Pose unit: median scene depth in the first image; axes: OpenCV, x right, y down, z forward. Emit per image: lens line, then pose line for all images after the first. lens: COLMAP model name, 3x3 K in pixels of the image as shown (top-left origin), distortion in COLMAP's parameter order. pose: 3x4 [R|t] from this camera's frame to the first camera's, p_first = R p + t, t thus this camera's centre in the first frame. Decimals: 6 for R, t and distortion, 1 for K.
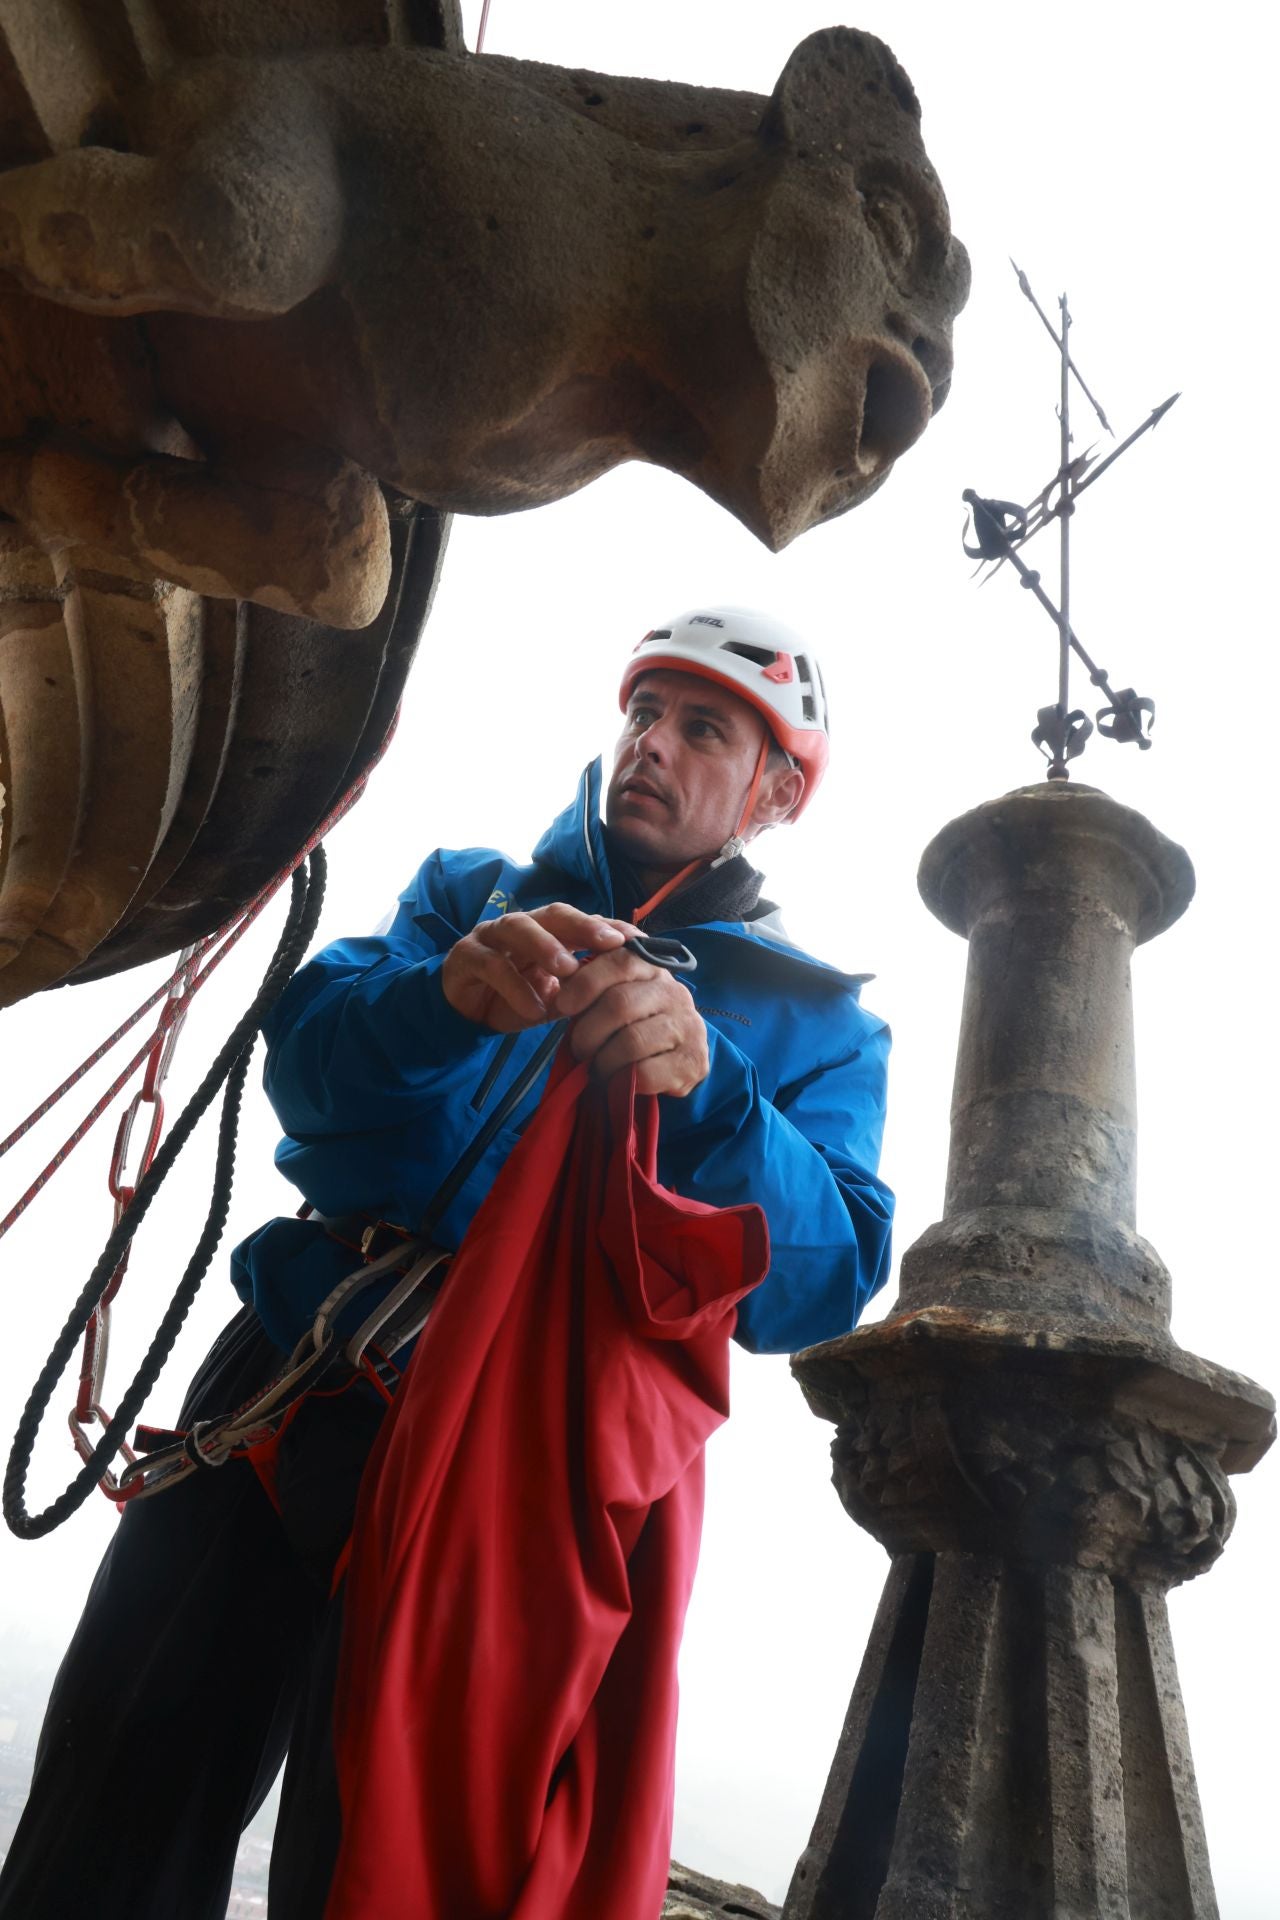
lens RADIAL K [[1366.7, 0, 646.0], [0, 1366.7, 978.6], [0, 0, 1]] dist [-0.083935, 0.067616]
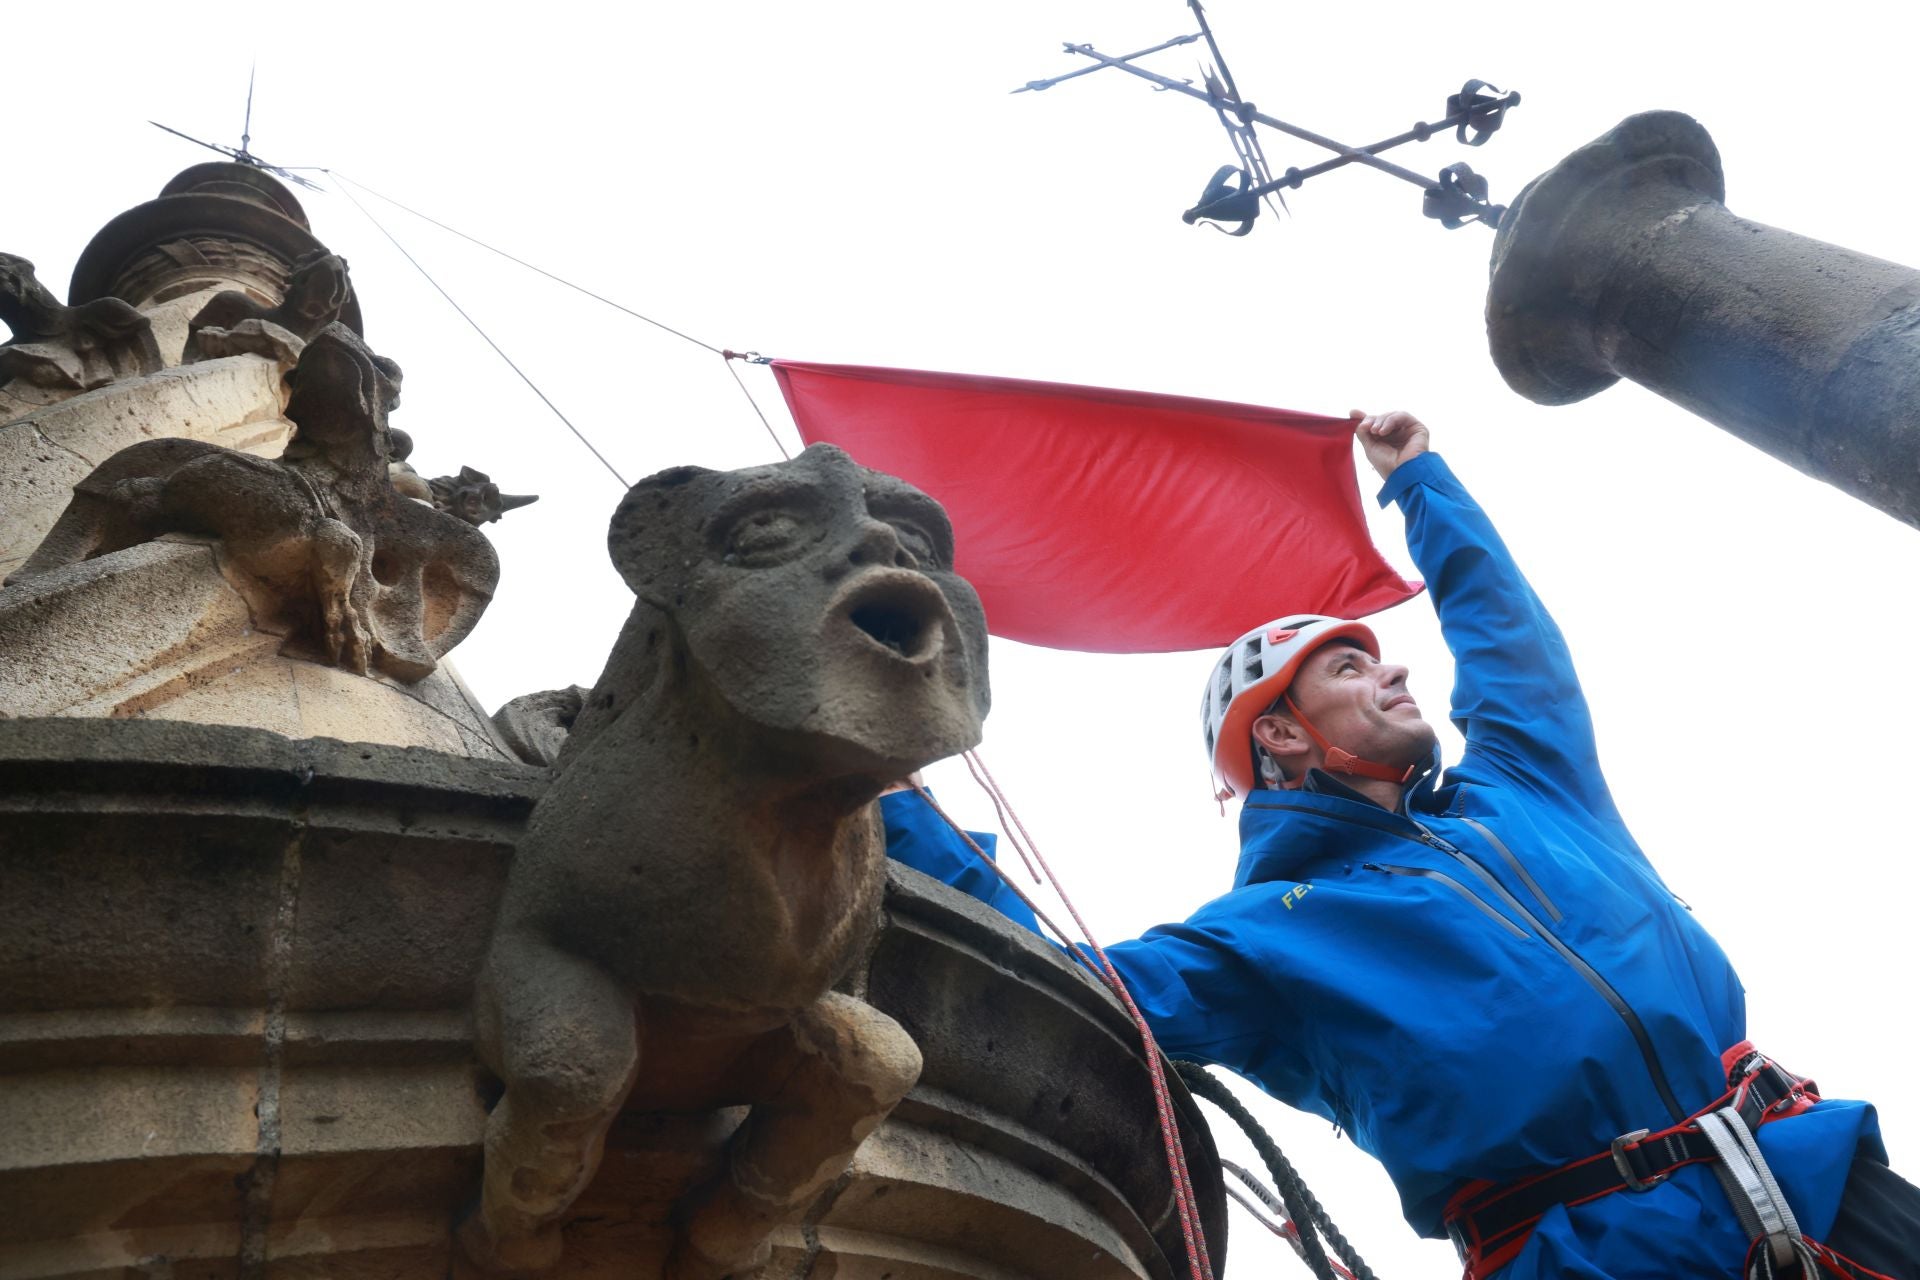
lens RADIAL K [[1370.4, 0, 998.1], [0, 1370.4, 575.9], [0, 0, 1]] dist [-0.093442, 0.081851]
pose [[0.367257, -0.910066, -0.192098, 0.165363], [0.830074, 0.413868, -0.373752, 0.016779], [0.419642, -0.022193, 0.907418, 0.014597]]
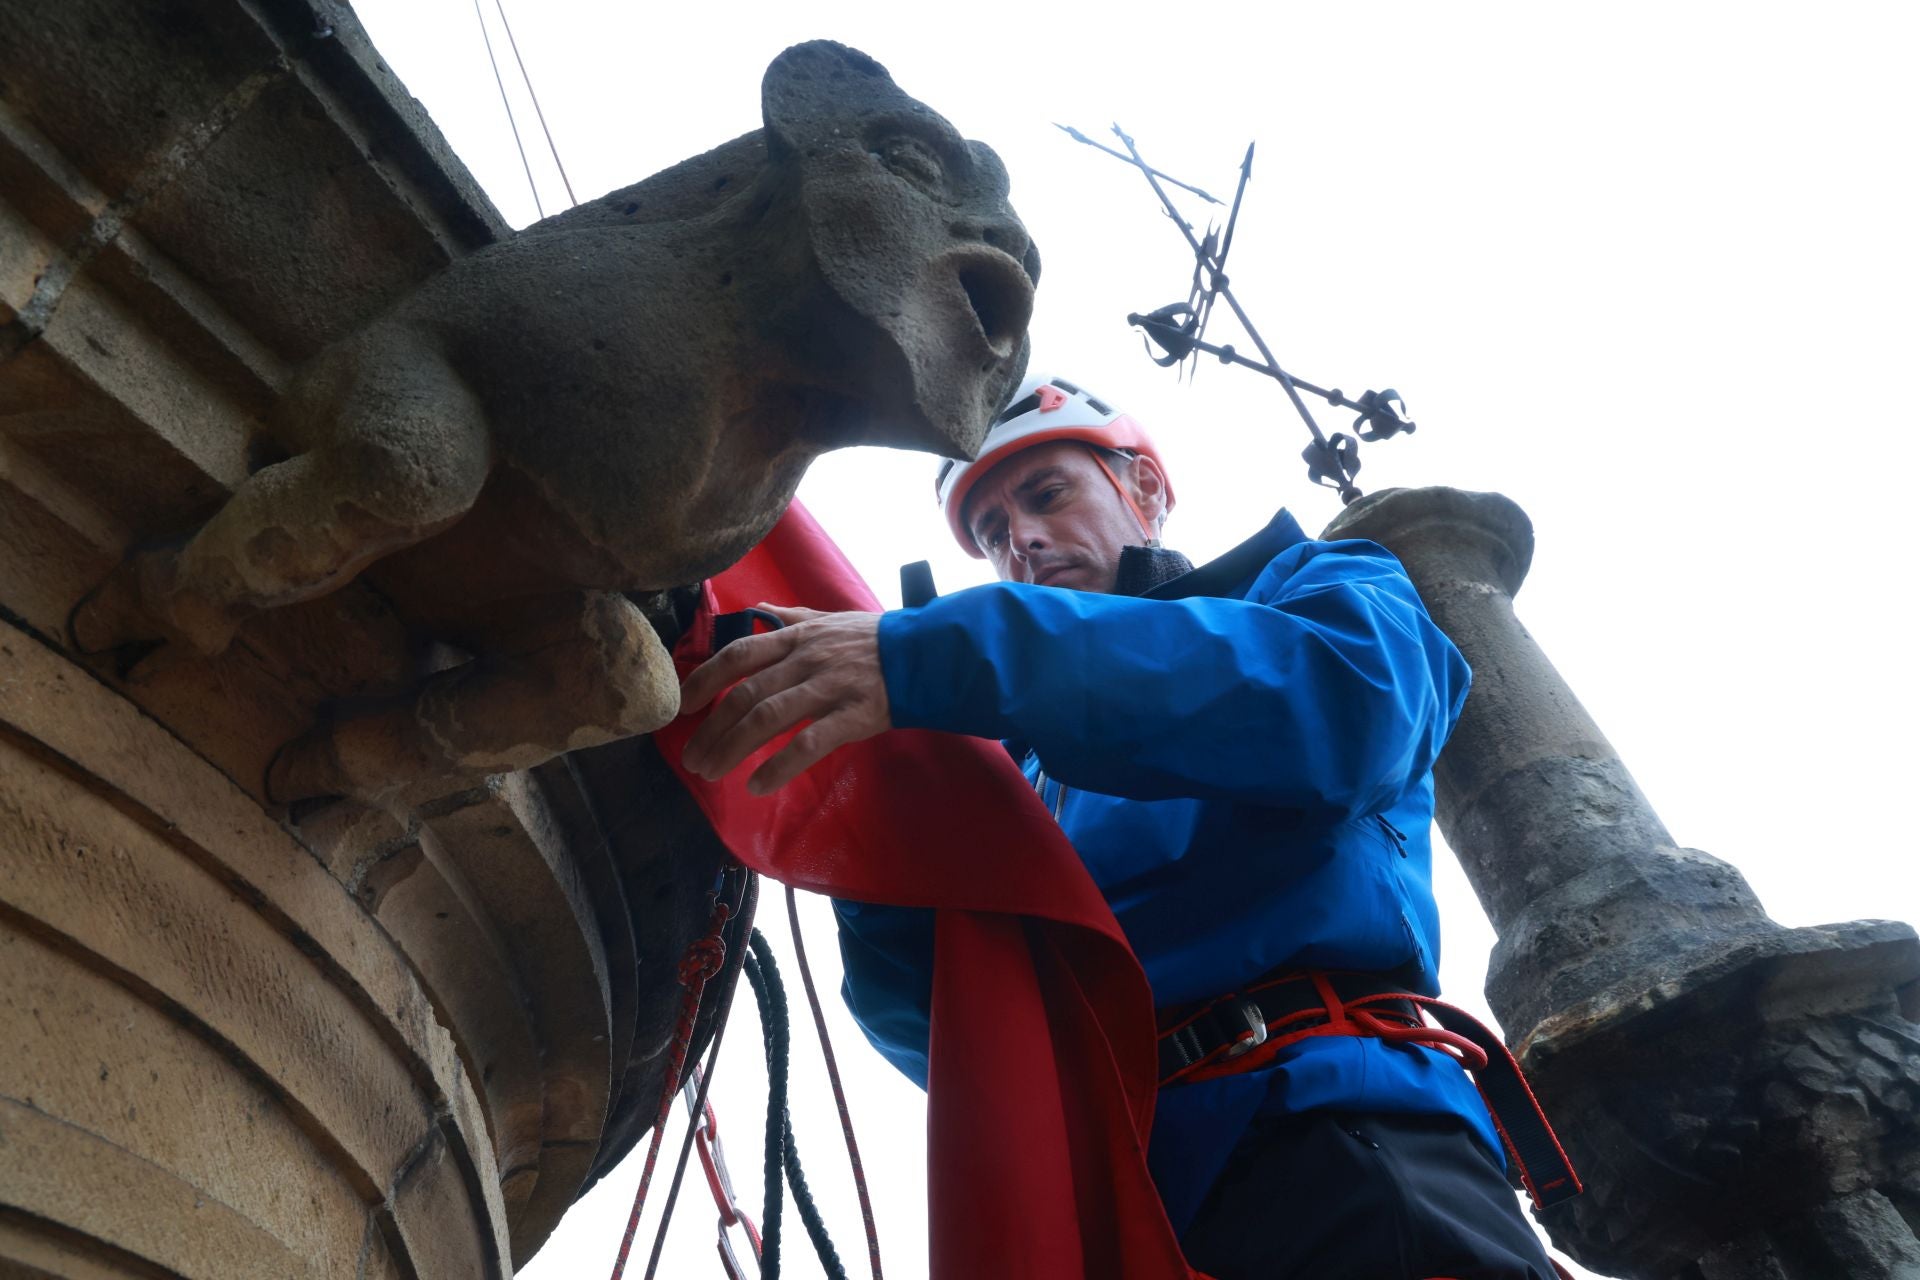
lens RADIAL K [[1366.7, 0, 997.5], [0, 1366.7, 642.3], [0, 0, 1]] dist [-0.083935, 0.067616]
pose [[0.860912, -0.508659, 0.009827, 0.011308], [0.500617, 0.843543, -0.194467, 0.008947], [0.090627, 0.172338, 0.980860, -0.008174]]
